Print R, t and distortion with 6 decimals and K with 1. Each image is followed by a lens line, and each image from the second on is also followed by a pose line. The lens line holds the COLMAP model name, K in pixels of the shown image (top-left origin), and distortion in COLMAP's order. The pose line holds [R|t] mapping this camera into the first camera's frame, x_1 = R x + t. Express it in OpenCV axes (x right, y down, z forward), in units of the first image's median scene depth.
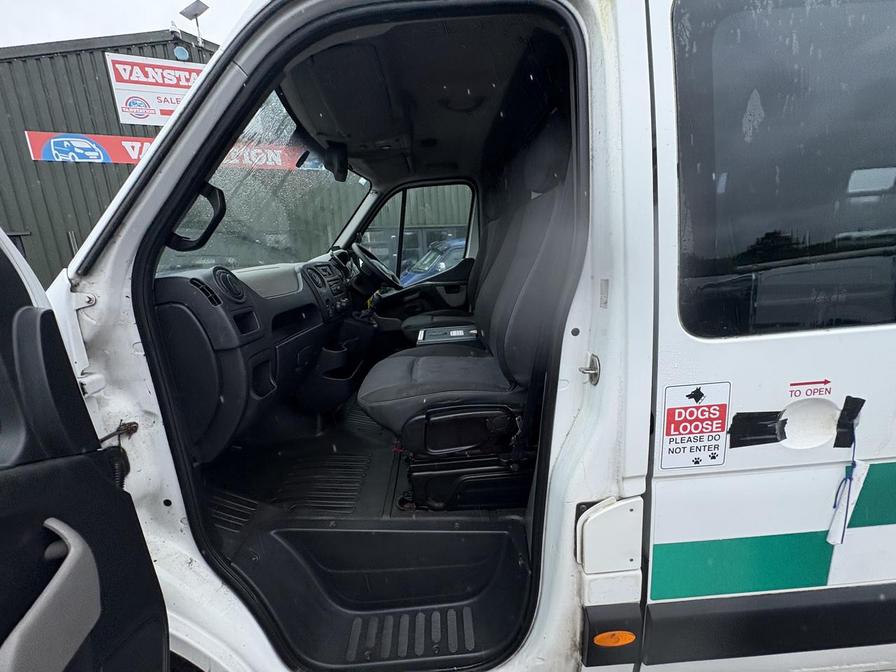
lens RADIAL K [[357.9, 0, 448.0], [0, 357.9, 336.0], [0, 0, 1]] dist [0.000286, -0.000170]
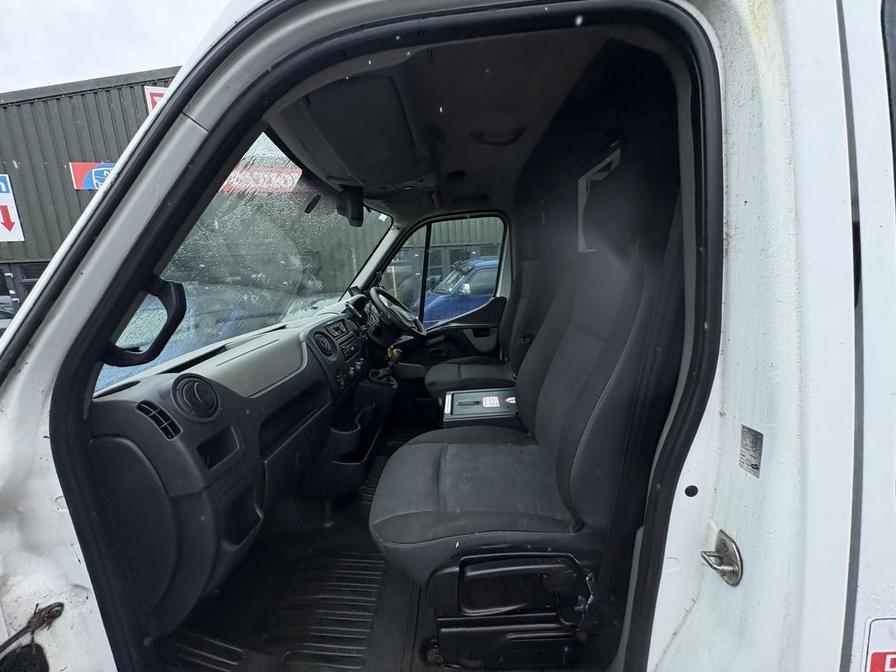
lens RADIAL K [[358.2, 0, 449.4], [0, 358.2, 334.1], [0, 0, 1]] dist [0.000662, -0.000121]
pose [[0.998285, -0.001240, -0.058523, -0.026409], [-0.000945, 0.999304, -0.037290, -0.152499], [0.058529, 0.037282, 0.997589, 0.172753]]
